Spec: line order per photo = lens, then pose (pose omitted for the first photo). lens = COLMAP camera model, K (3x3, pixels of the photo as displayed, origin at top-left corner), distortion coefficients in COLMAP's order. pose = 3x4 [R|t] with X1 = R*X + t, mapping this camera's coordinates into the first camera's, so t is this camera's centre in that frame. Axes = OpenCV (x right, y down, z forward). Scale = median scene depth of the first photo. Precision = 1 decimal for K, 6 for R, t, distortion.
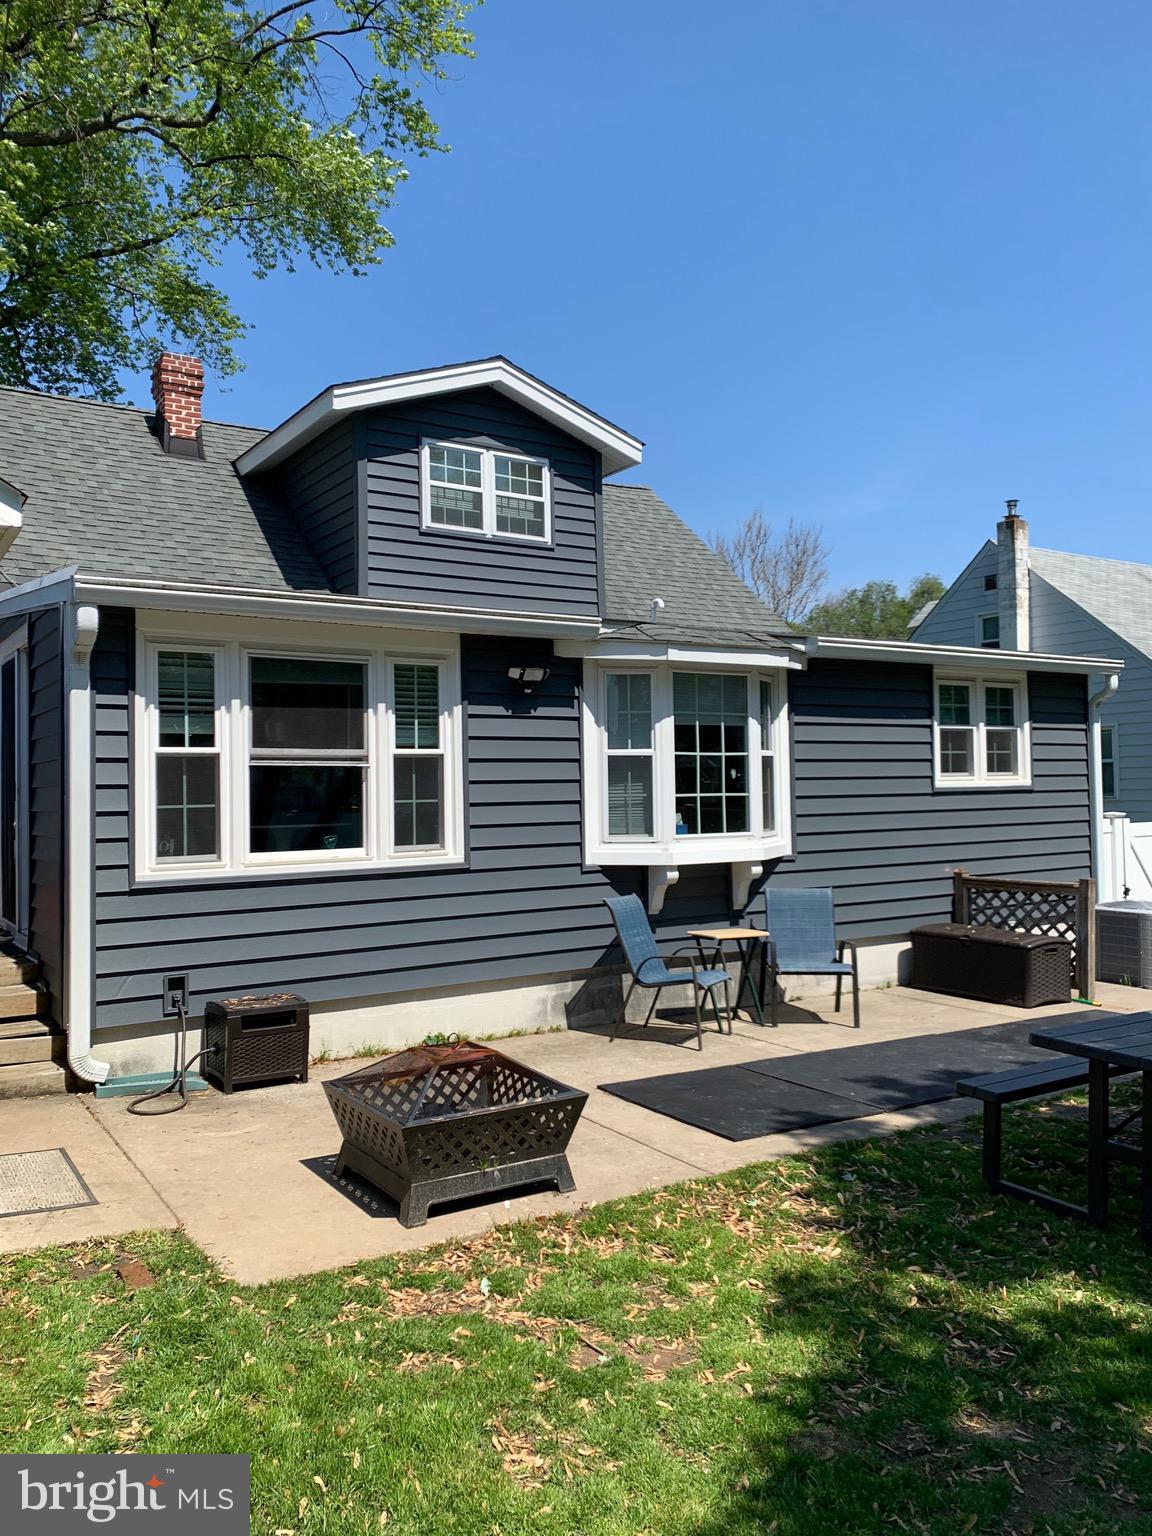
lens RADIAL K [[1170.4, 0, 576.0], [0, 1170.4, 768.0], [0, 0, 1]] dist [0.101093, -0.054034]
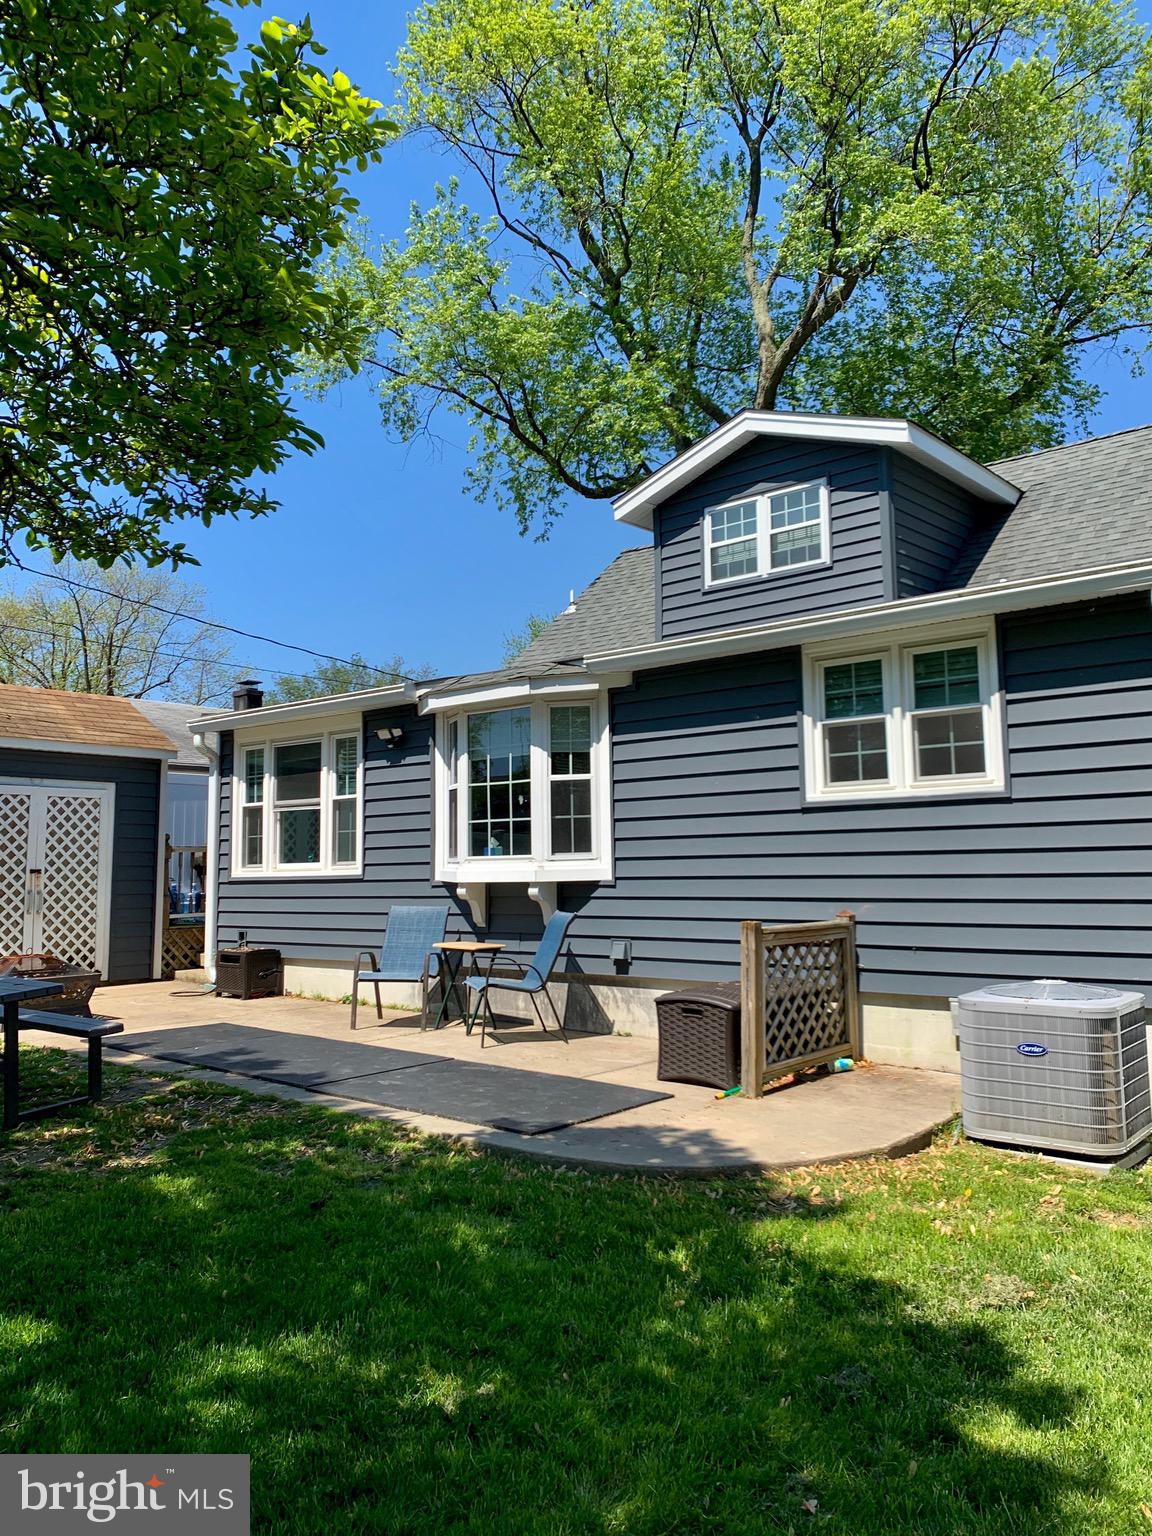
lens RADIAL K [[1170.4, 0, 576.0], [0, 1170.4, 768.0], [0, 0, 1]] dist [0.101093, -0.054034]
pose [[0.286495, -0.073008, -0.955296, 1.186208], [0.028186, 0.997303, -0.067765, 0.050315], [0.957667, -0.007512, 0.287780, 0.753950]]
